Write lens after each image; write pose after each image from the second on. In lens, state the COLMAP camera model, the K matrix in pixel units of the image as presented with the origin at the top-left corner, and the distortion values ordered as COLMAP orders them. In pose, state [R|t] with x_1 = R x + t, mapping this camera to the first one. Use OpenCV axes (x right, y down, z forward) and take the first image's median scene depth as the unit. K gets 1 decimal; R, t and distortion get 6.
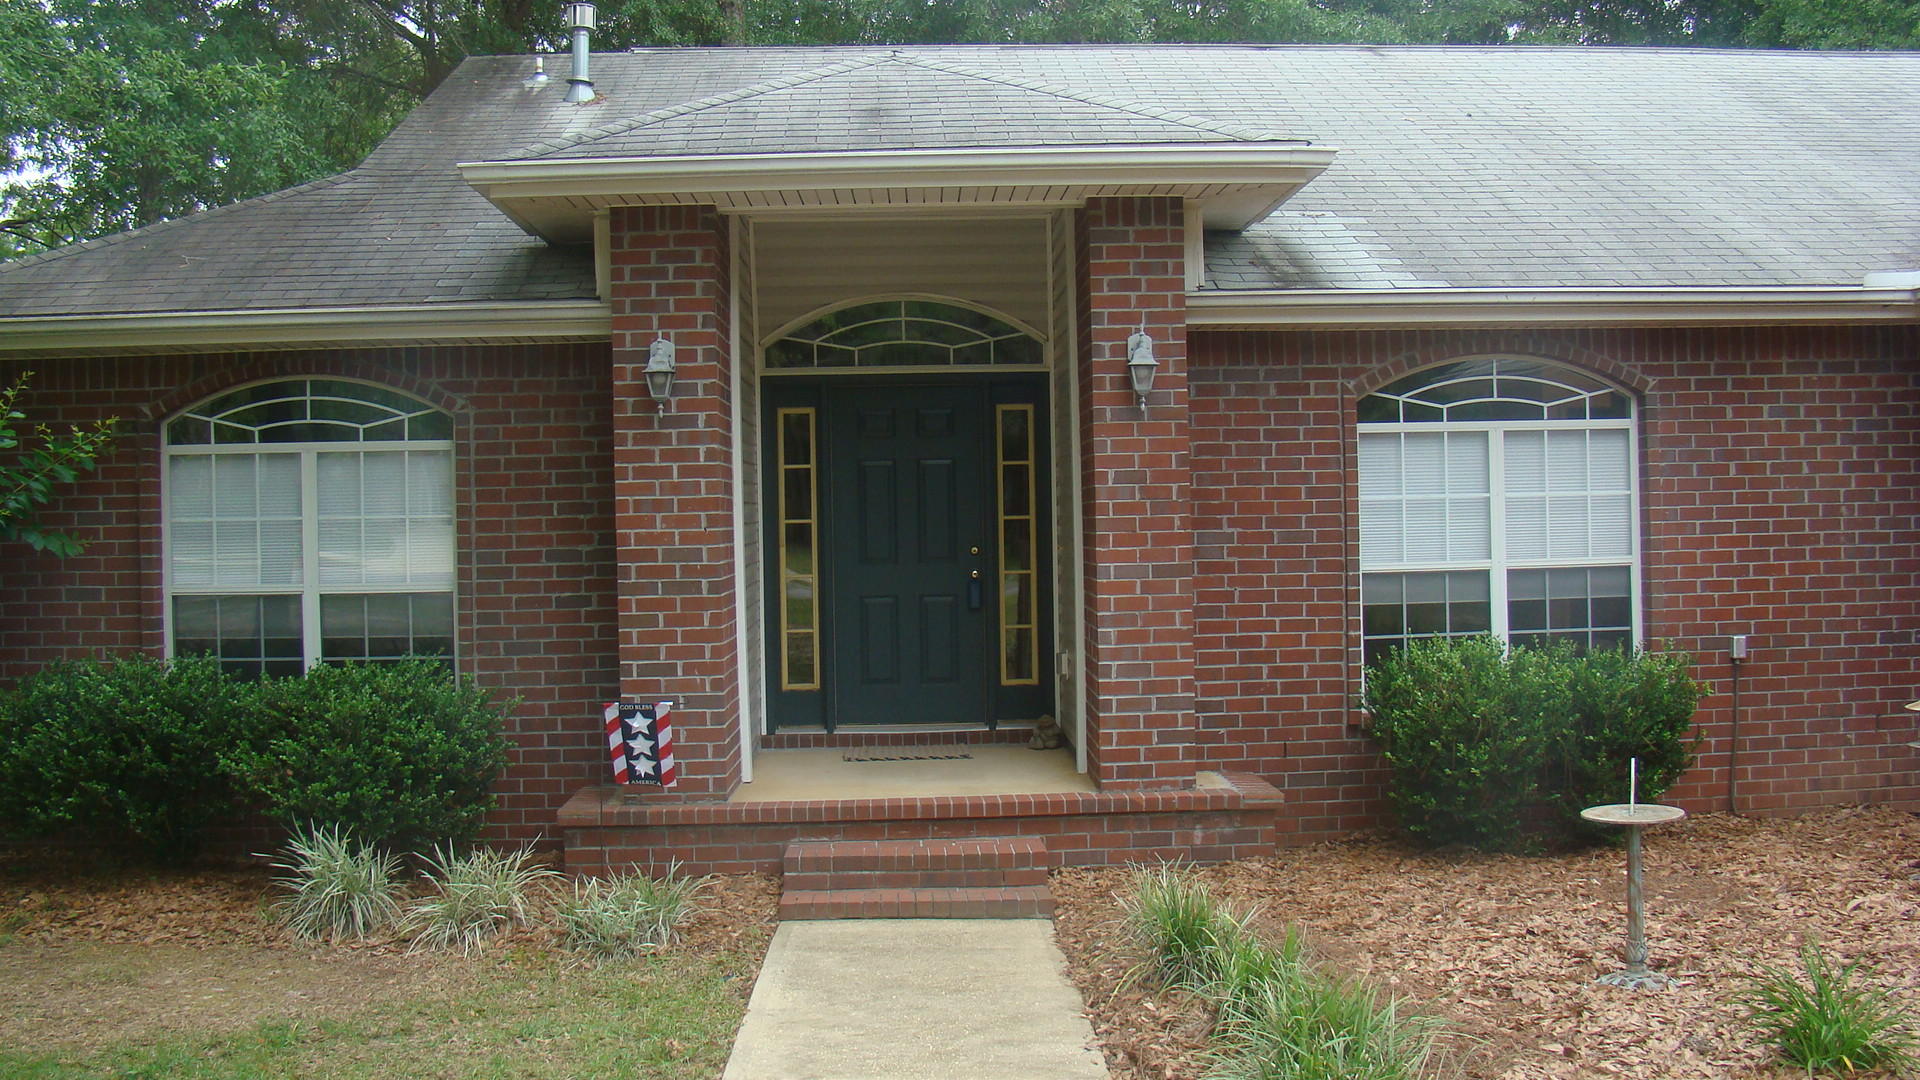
lens RADIAL K [[1790.8, 0, 966.6], [0, 1790.8, 536.4], [0, 0, 1]] dist [-0.131491, 0.000000]
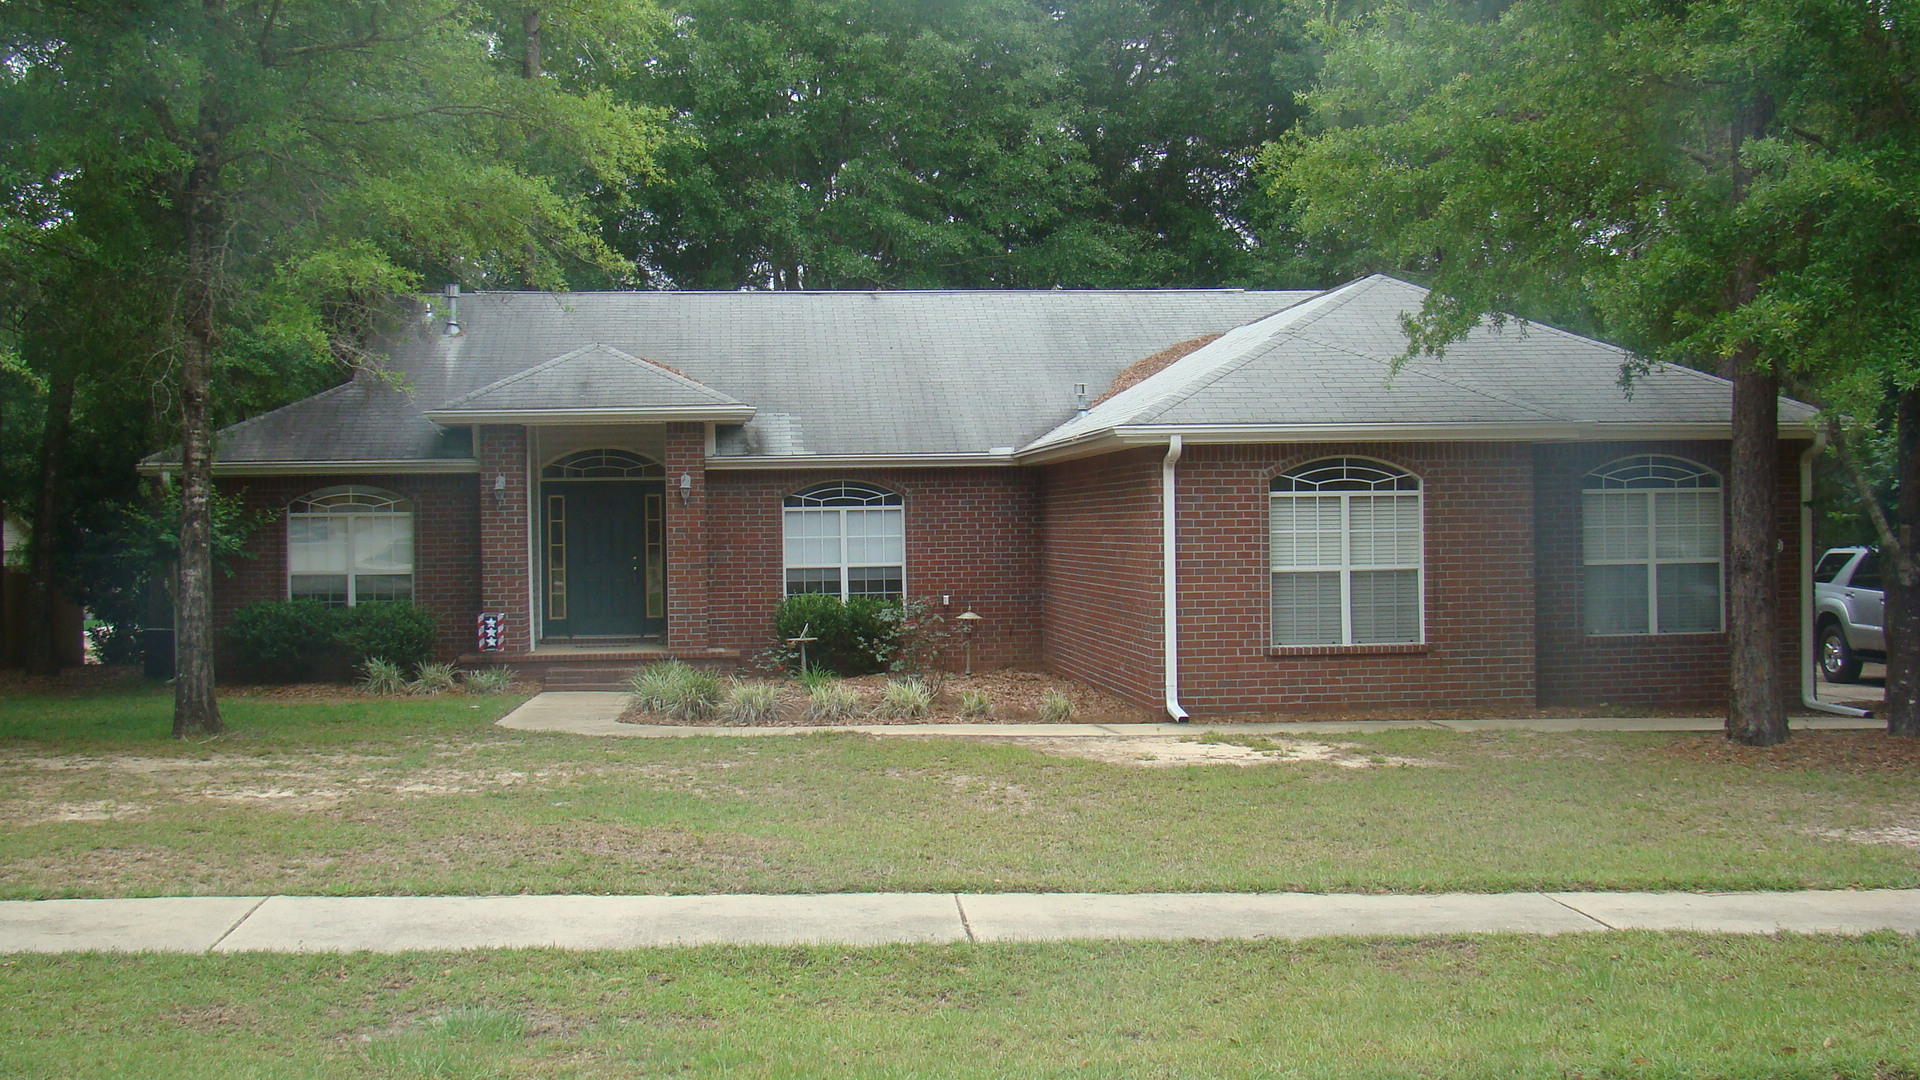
lens RADIAL K [[2280.4, 0, 957.9], [0, 2280.4, 536.7], [0, 0, 1]] dist [-0.039188, 0.000000]
pose [[0.998536, 0.006122, 0.053738, 0.297909], [-0.005939, 0.999976, -0.003567, -0.013630], [-0.053758, 0.003243, 0.998549, -2.205792]]
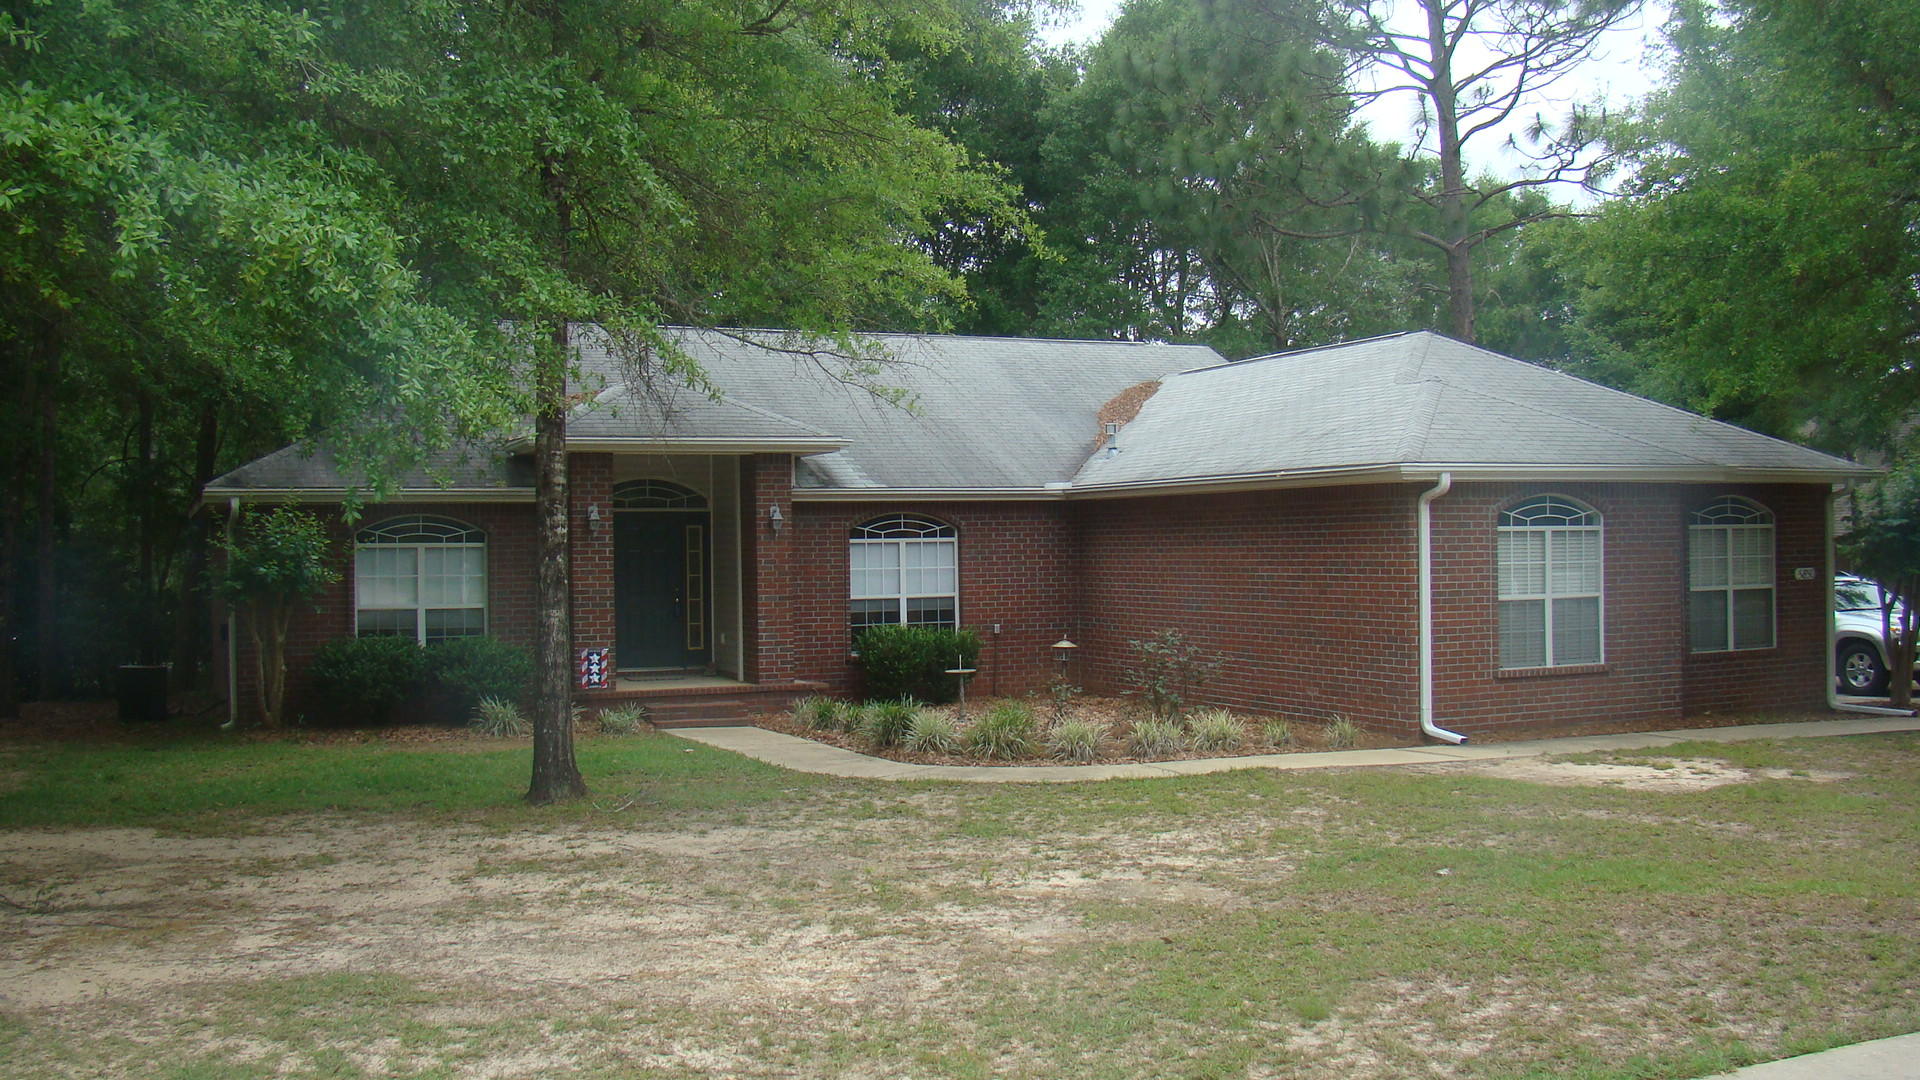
lens RADIAL K [[1900.1, 0, 961.6], [0, 1900.1, 528.8], [0, 0, 1]] dist [-0.121634, 0.000000]
pose [[0.928919, 0.011023, 0.370119, -0.632788], [-0.002847, 0.999740, -0.022627, -0.018847], [-0.370272, 0.019965, 0.928709, -1.561882]]
